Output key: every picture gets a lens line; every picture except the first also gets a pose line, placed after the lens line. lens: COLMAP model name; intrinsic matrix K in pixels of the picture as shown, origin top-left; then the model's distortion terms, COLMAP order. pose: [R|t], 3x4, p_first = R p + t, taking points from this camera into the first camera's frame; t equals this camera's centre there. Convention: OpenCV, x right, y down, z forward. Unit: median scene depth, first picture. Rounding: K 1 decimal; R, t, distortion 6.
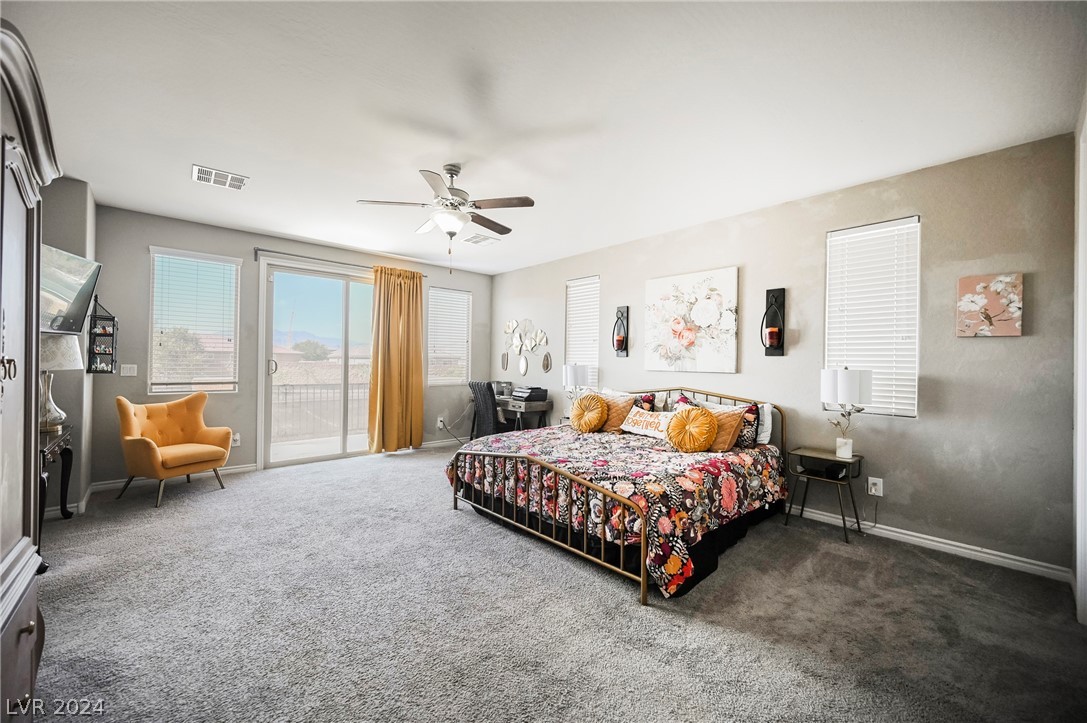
lens RADIAL K [[426.7, 0, 544.6], [0, 426.7, 360.4], [0, 0, 1]] dist [-0.001572, 0.000211]
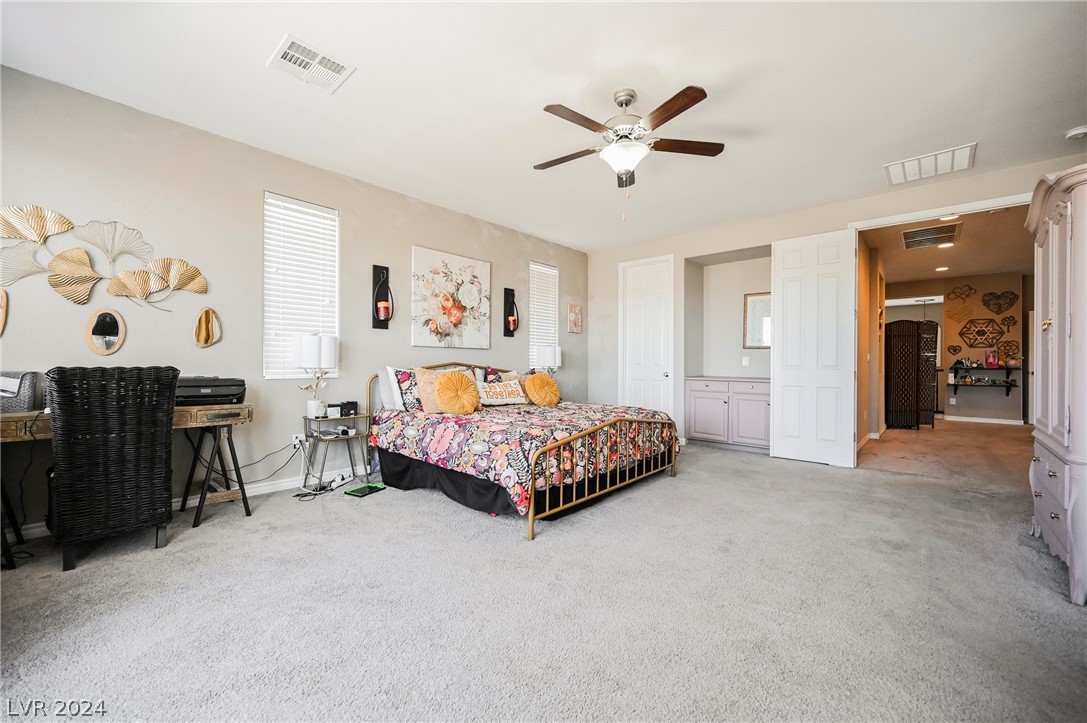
lens RADIAL K [[426.7, 0, 544.8], [0, 426.7, 363.6], [0, 0, 1]] dist [-0.001572, 0.000211]
pose [[-0.096250, -0.010896, 0.995298, -0.751312], [-0.008229, 0.999915, 0.010151, 0.053856], [-0.995323, -0.007213, -0.096332, 0.892223]]
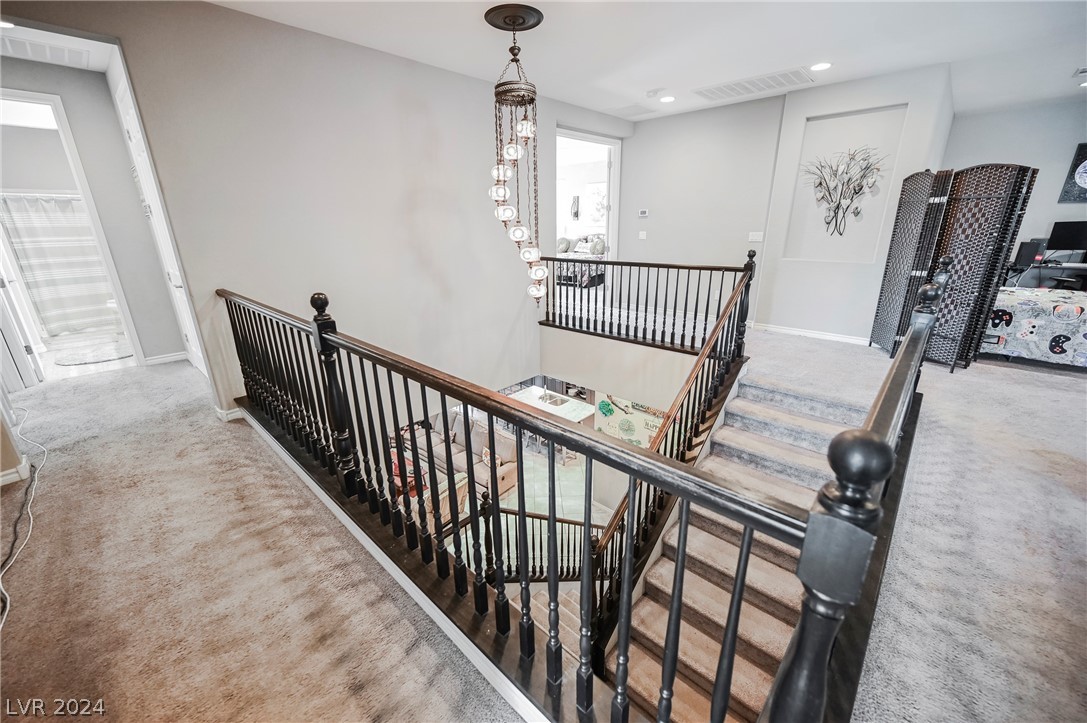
lens RADIAL K [[426.7, 0, 545.2], [0, 426.7, 363.0], [0, 0, 1]] dist [-0.001572, 0.000211]
pose [[0.995156, -0.045867, 0.086950, -0.231955], [0.016924, 0.951210, 0.308078, 0.010541], [-0.096839, -0.305115, 0.947379, -1.514448]]
